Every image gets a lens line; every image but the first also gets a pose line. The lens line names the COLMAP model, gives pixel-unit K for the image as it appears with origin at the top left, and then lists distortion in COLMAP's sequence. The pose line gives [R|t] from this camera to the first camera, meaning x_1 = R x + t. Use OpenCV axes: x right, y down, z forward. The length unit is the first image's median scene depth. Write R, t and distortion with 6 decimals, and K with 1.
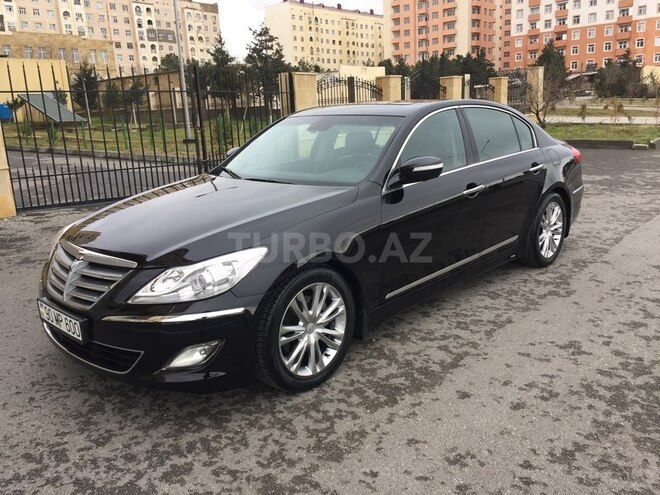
lens RADIAL K [[559.6, 0, 329.2], [0, 559.6, 243.2], [0, 0, 1]] dist [0.098986, -0.127634]
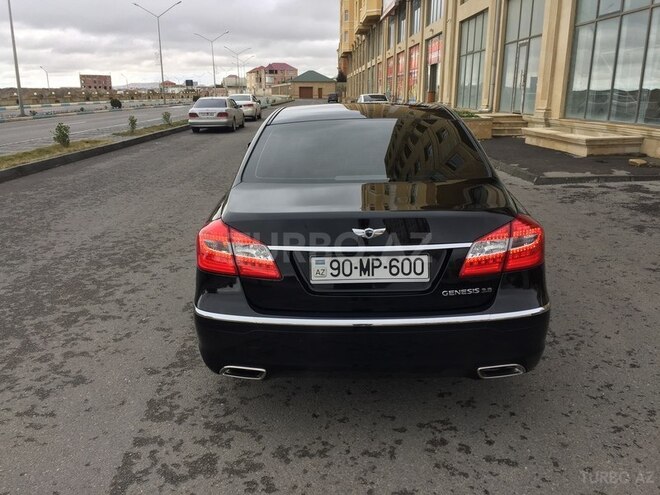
lens RADIAL K [[559.6, 0, 329.3], [0, 559.6, 246.7], [0, 0, 1]] dist [0.098986, -0.127634]
pose [[-0.745619, 0.219191, -0.629291, 1.083184], [-0.116683, 0.886819, 0.447144, -0.619761], [0.656077, 0.406827, -0.635653, 2.260649]]
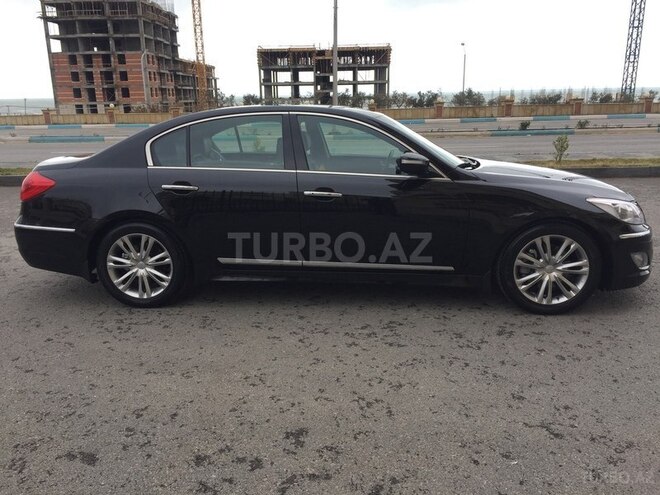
lens RADIAL K [[559.6, 0, 331.3], [0, 559.6, 248.0], [0, 0, 1]] dist [0.098986, -0.127634]
pose [[-0.619057, -0.149801, 0.770927, -1.025906], [0.220996, 0.908744, 0.354041, -0.496123], [-0.753611, 0.389543, -0.529459, 2.168516]]
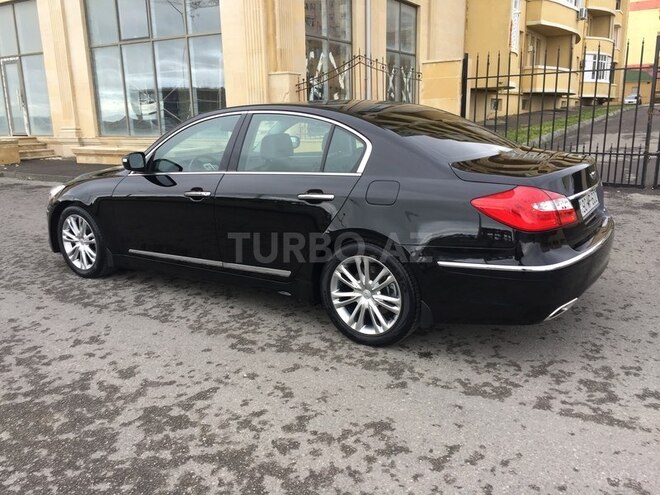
lens RADIAL K [[559.6, 0, 333.7], [0, 559.6, 241.3], [0, 0, 1]] dist [0.098986, -0.127634]
pose [[0.167177, 0.260663, -0.950845, 1.504431], [-0.206608, 0.952266, 0.224727, -0.342153], [0.964036, 0.158883, 0.213052, 1.196541]]
